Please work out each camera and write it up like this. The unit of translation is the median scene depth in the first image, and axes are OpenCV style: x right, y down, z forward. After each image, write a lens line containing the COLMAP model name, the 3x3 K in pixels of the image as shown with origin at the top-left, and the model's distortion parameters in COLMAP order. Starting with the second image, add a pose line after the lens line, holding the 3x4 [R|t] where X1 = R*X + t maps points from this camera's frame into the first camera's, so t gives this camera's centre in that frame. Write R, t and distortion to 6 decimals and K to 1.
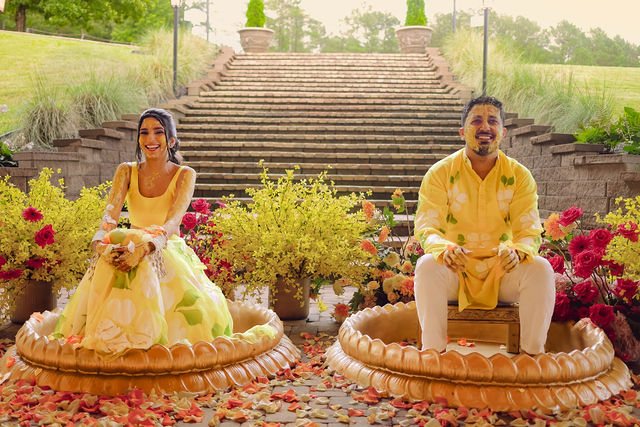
lens RADIAL K [[721.6, 0, 317.2], [0, 721.6, 213.0], [0, 0, 1]] dist [0.021727, 0.000000]
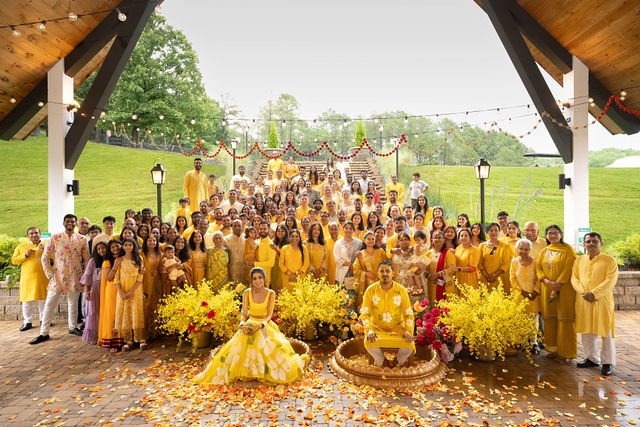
lens RADIAL K [[423.0, 0, 318.4], [0, 423.0, 216.6], [0, 0, 1]] dist [0.034939, 0.024240]
pose [[0.999260, -0.023800, 0.030217, -0.016431], [0.025151, 0.998665, -0.045116, -0.069619], [-0.029103, 0.045843, 0.998525, -0.141054]]
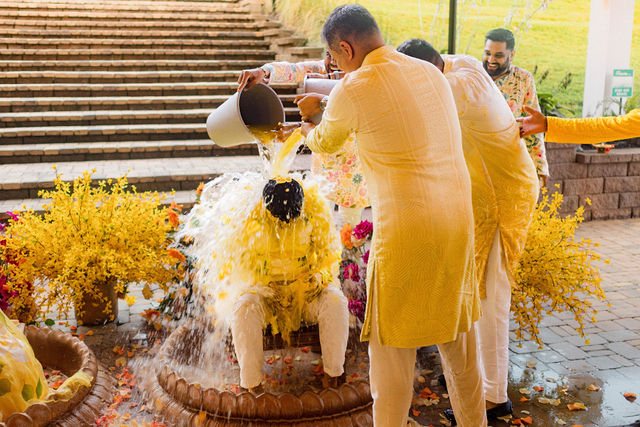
lens RADIAL K [[721.6, 0, 323.9], [0, 721.6, 213.6], [0, 0, 1]] dist [0.021727, 0.000000]
pose [[0.957209, -0.074887, 0.279541, -0.003133], [0.029809, 0.986315, 0.162154, -0.057186], [-0.287859, -0.146882, 0.946342, -0.003623]]
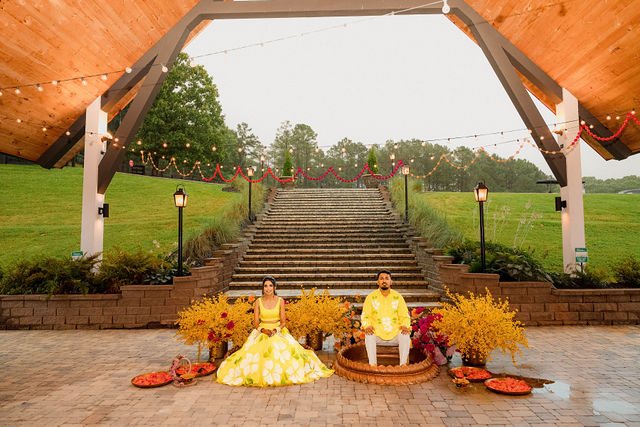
lens RADIAL K [[423.0, 0, 319.6], [0, 423.0, 216.7], [0, 0, 1]] dist [0.034939, 0.024240]
pose [[0.999730, -0.023175, -0.001693, -0.005871], [0.022839, 0.993421, -0.112220, -0.052215], [0.004283, 0.112151, 0.993682, -0.191957]]
